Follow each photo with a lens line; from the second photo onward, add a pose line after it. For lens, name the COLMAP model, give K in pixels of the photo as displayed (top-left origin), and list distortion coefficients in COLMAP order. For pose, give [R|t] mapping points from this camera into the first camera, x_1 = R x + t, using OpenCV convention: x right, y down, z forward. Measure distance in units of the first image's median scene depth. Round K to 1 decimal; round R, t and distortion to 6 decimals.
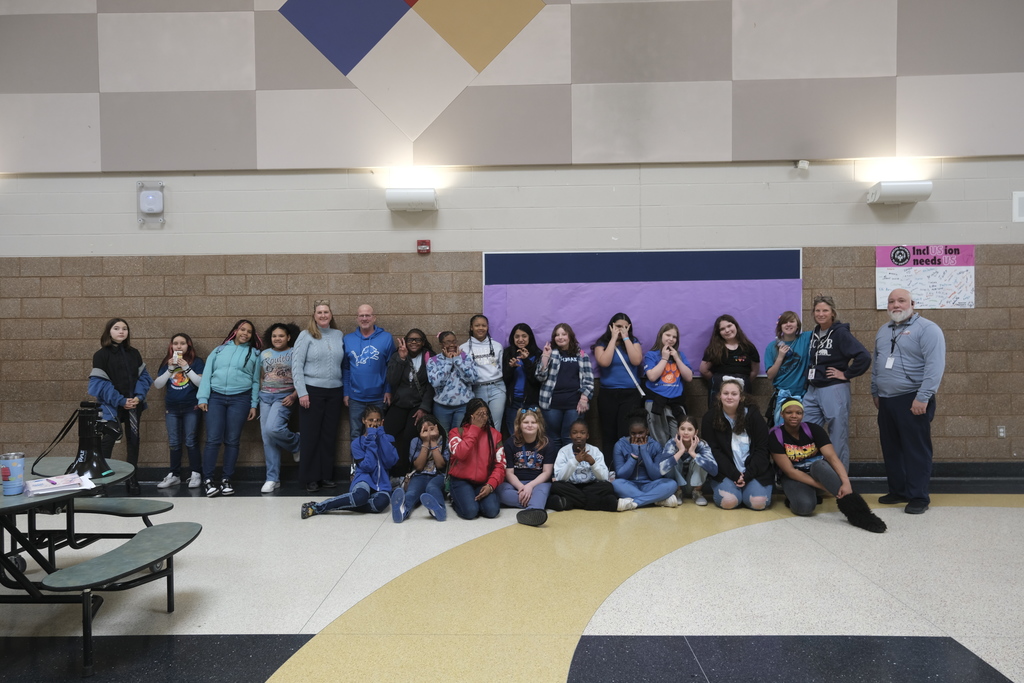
lens RADIAL K [[696.4, 0, 504.6], [0, 696.4, 320.8], [0, 0, 1]] dist [0.019433, 0.000295]
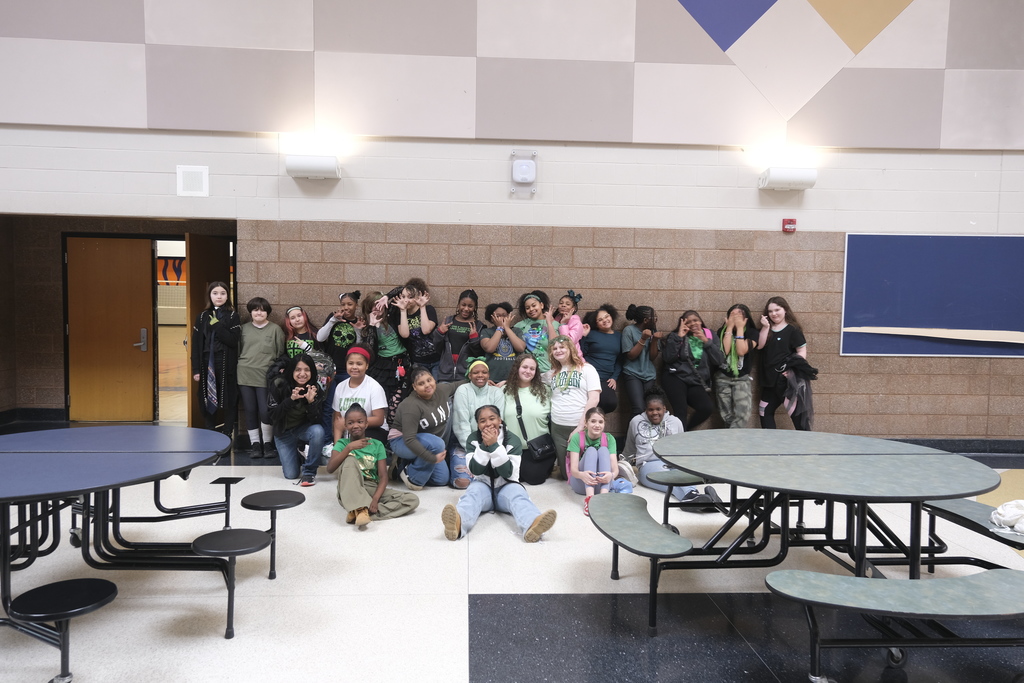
lens RADIAL K [[696.4, 0, 497.6], [0, 696.4, 314.9], [0, 0, 1]] dist [0.019433, 0.000295]
pose [[0.997337, 0.025365, 0.068376, -0.603590], [-0.027363, 0.999221, 0.028448, 0.006349], [-0.067601, -0.030243, 0.997254, 0.012426]]
